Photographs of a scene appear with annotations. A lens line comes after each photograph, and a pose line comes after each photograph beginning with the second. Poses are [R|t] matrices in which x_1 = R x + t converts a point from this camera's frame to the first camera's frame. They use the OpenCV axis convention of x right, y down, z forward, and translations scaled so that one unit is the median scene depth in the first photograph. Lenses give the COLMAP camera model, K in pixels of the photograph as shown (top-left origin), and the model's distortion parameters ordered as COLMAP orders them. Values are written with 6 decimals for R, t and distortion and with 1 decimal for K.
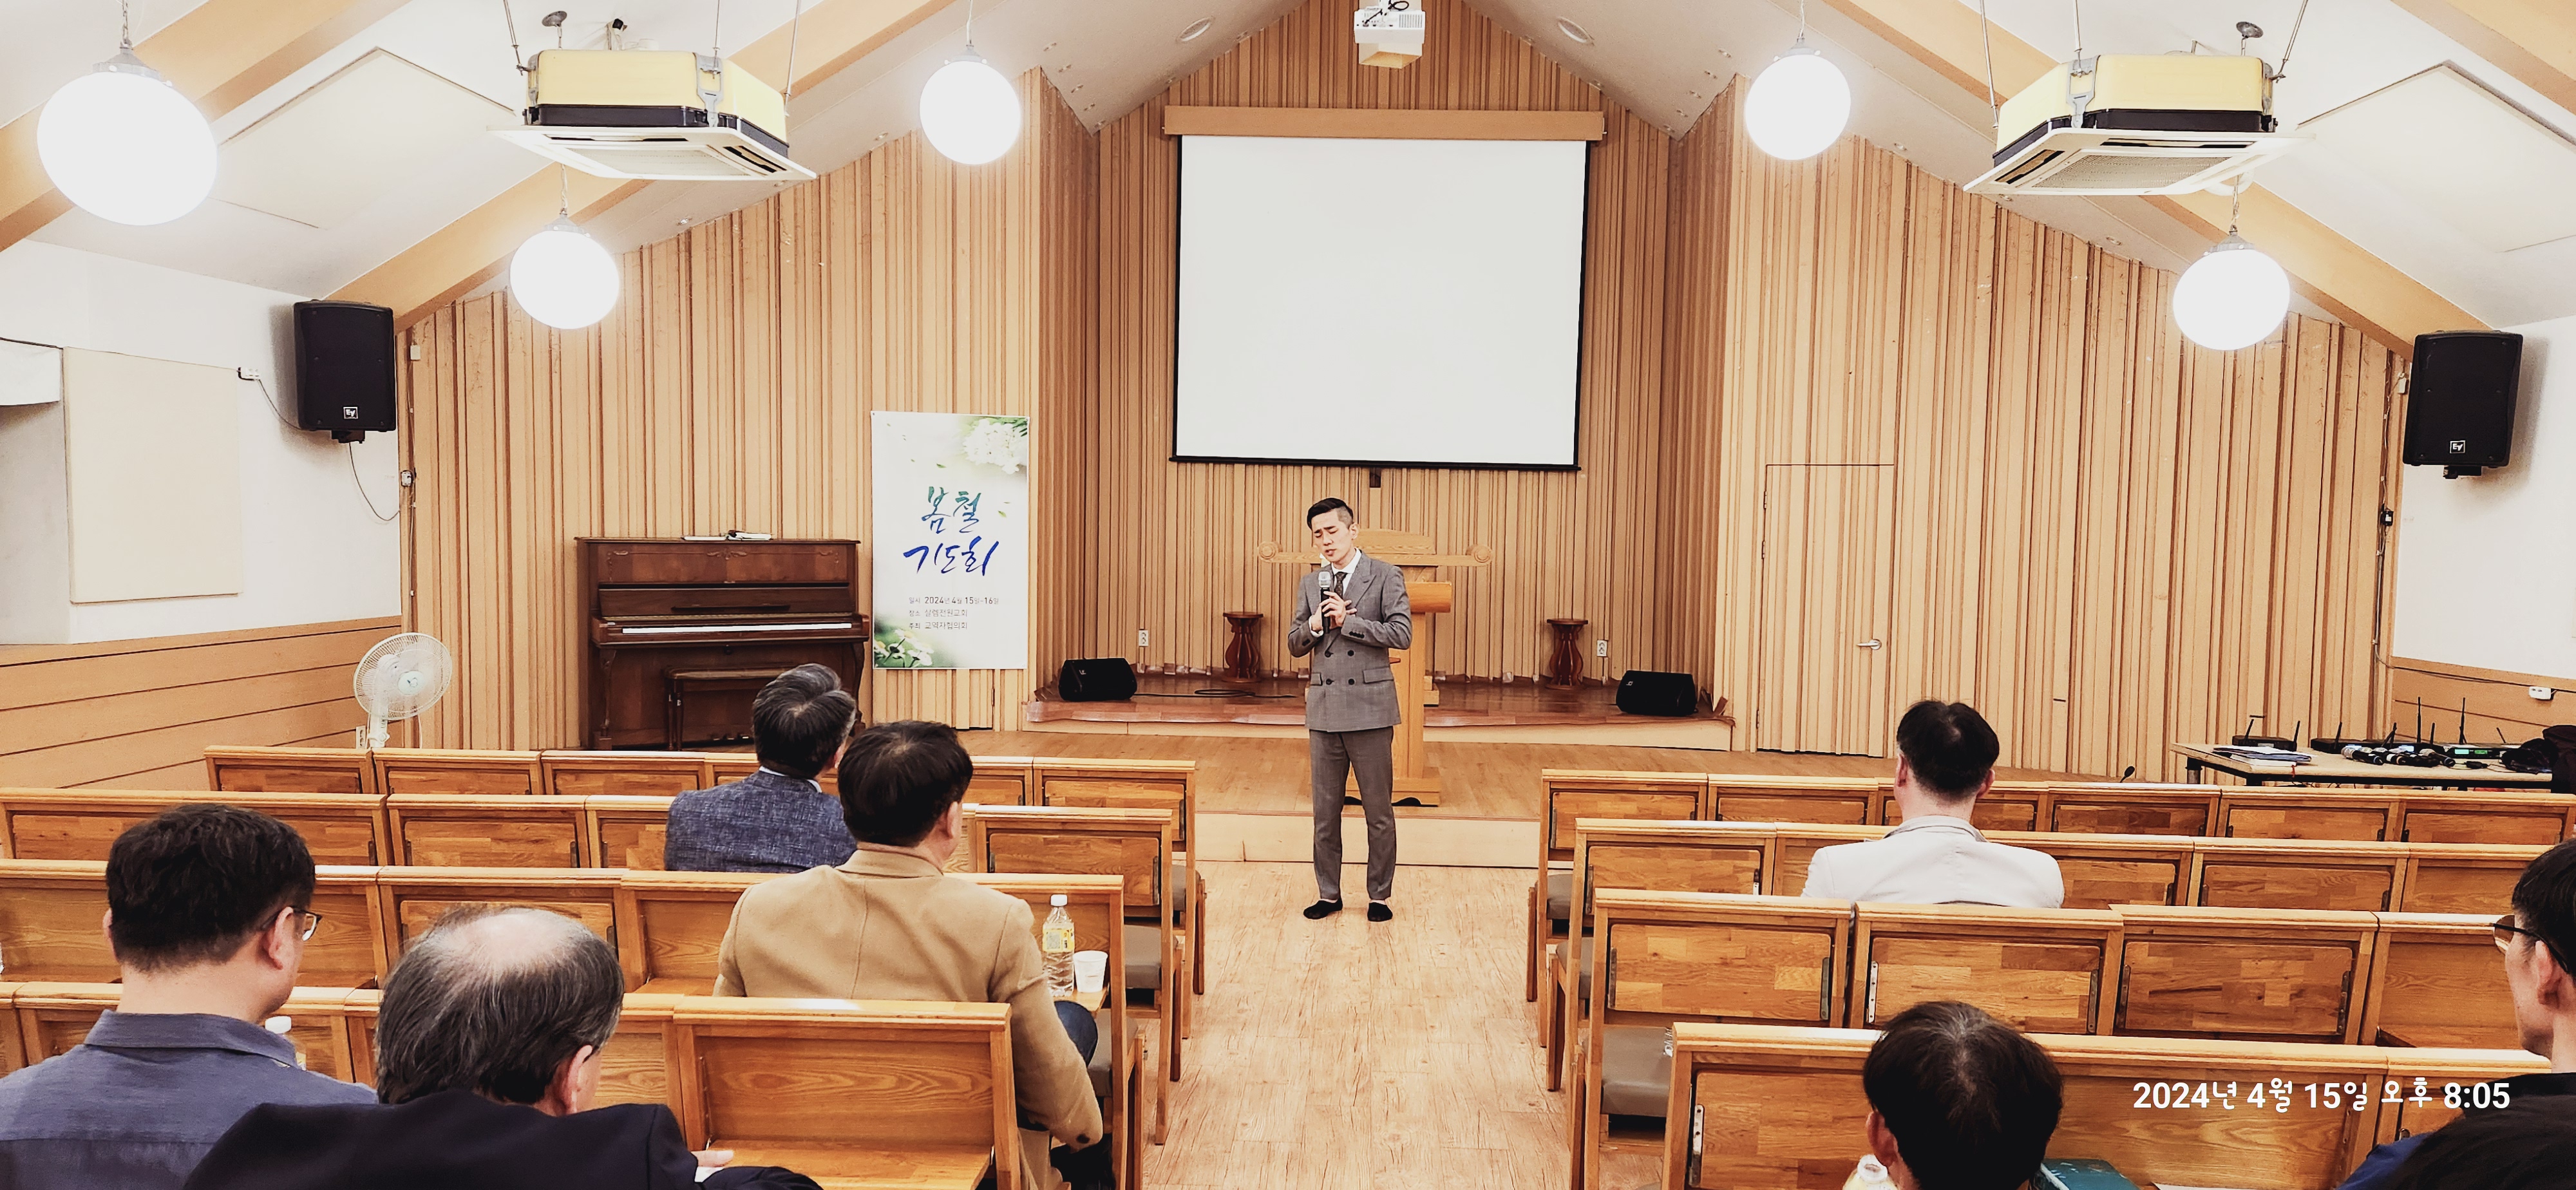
lens RADIAL K [[1766.5, 0, 1314.7], [0, 1766.5, 654.6], [0, 0, 1]] dist [0.094053, -0.086976]
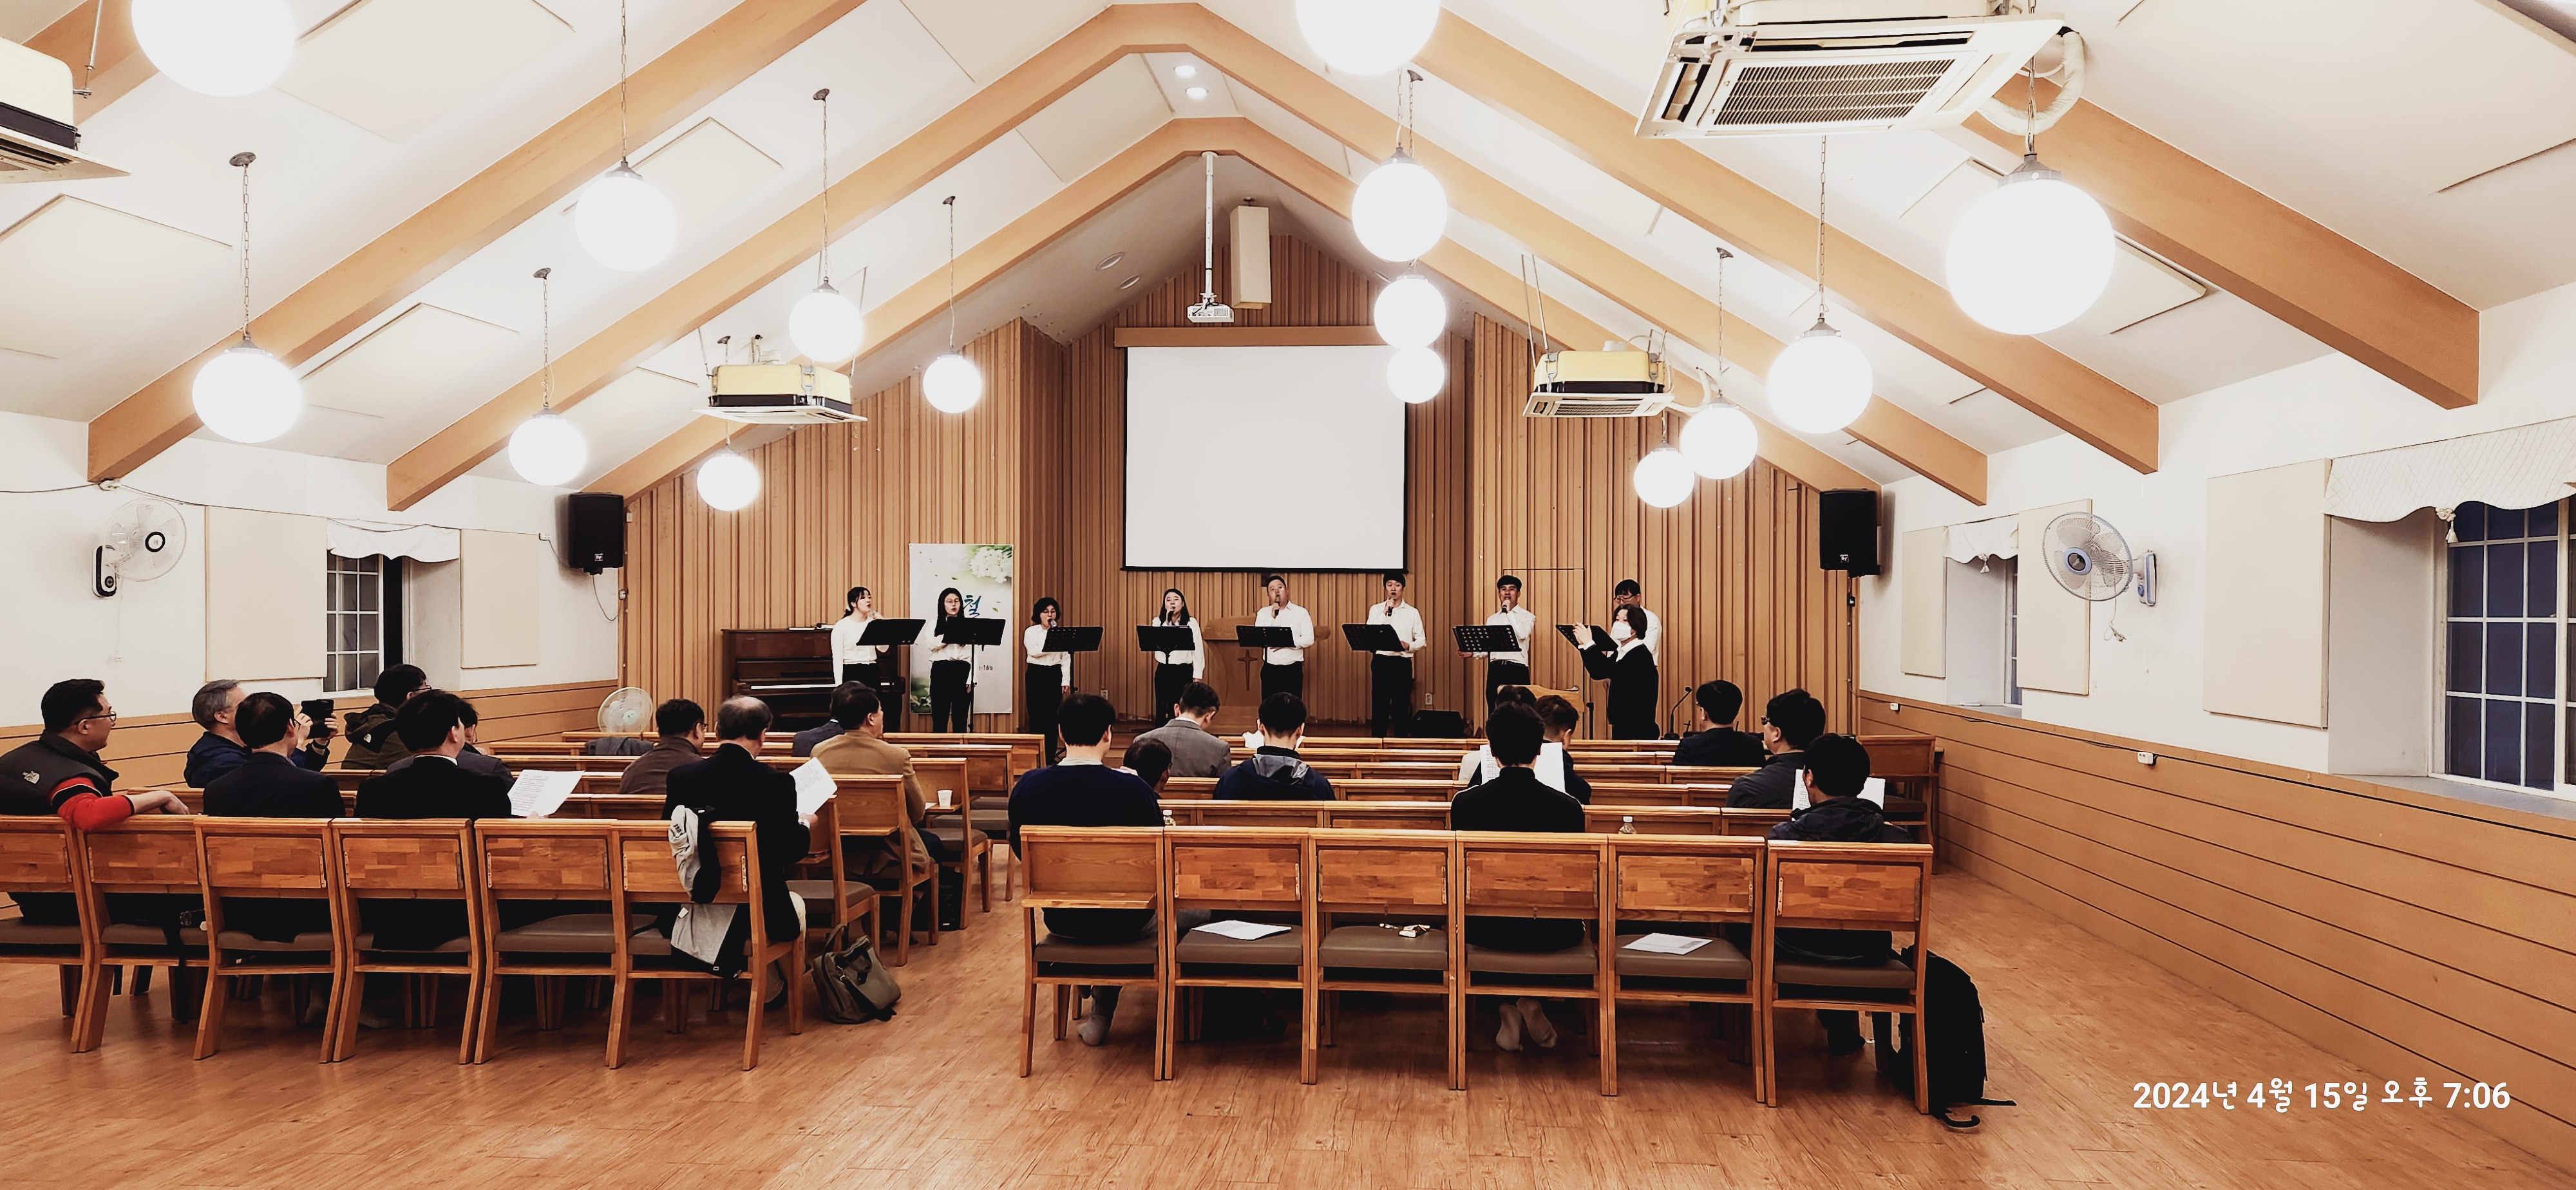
lens RADIAL K [[1742.3, 0, 1278.6], [0, 1742.3, 629.3], [0, 0, 1]] dist [0.086416, -0.084468]
pose [[0.998057, -0.013537, -0.060812, 0.179808], [0.009585, 0.997851, -0.064816, 0.041708], [0.061559, 0.064107, 0.996043, -0.536581]]
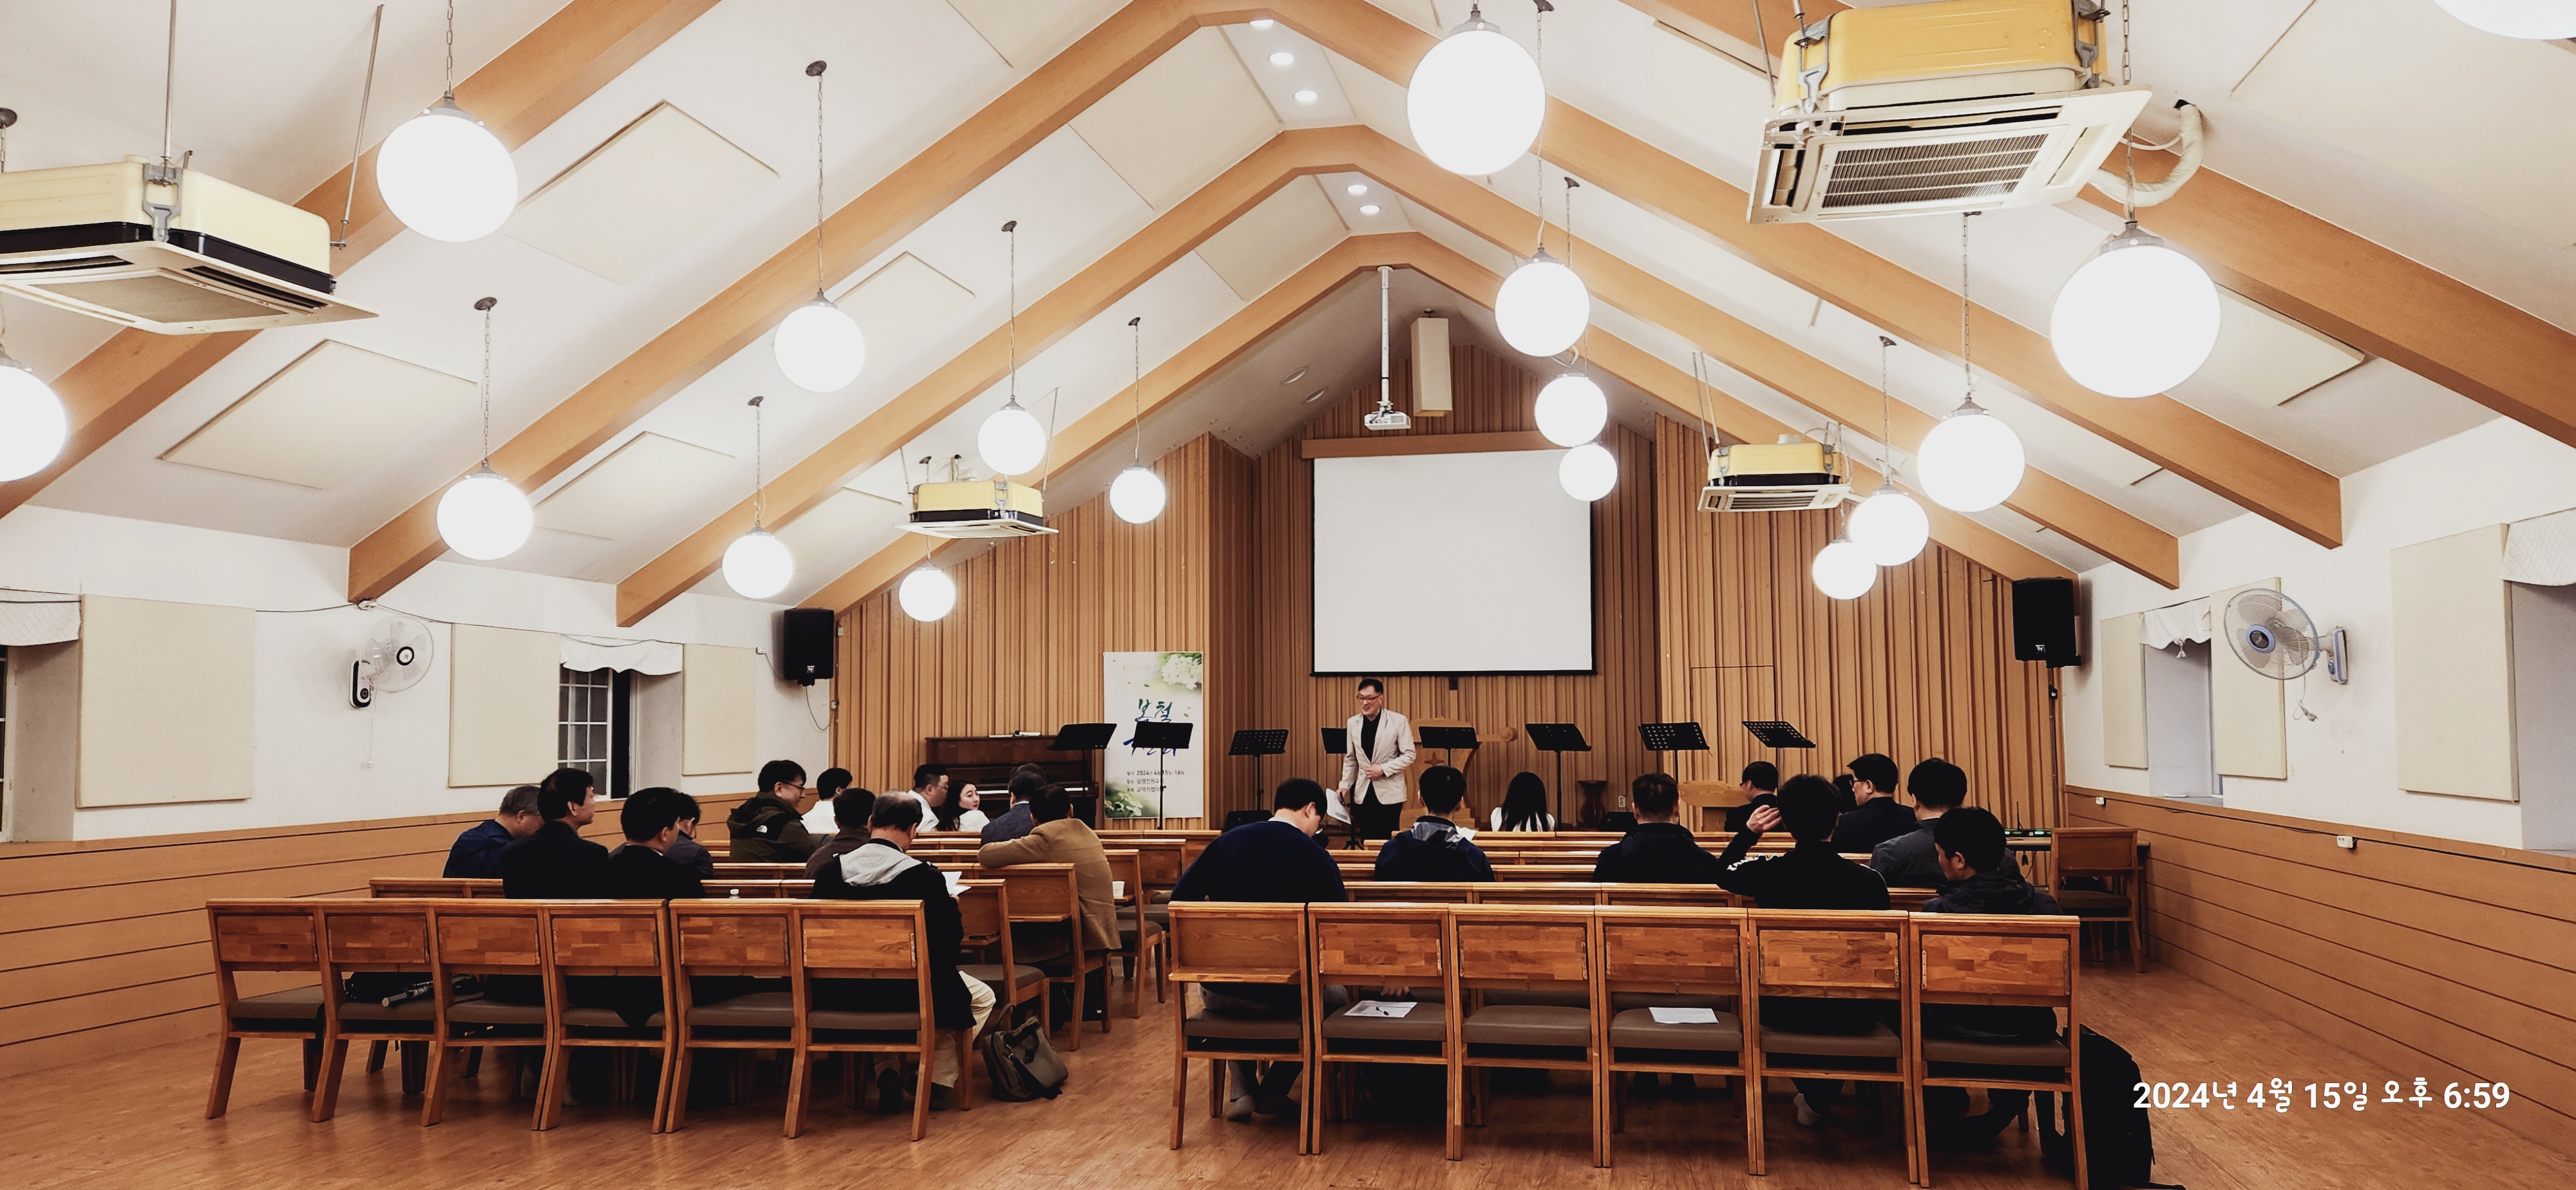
lens RADIAL K [[1747.2, 0, 1318.3], [0, 1747.2, 628.8], [0, 0, 1]] dist [0.082031, -0.082871]
pose [[0.987029, -0.036241, -0.156395, 0.206783], [0.015510, 0.991156, -0.131791, 0.055753], [0.159788, 0.127656, 0.978862, -0.553720]]
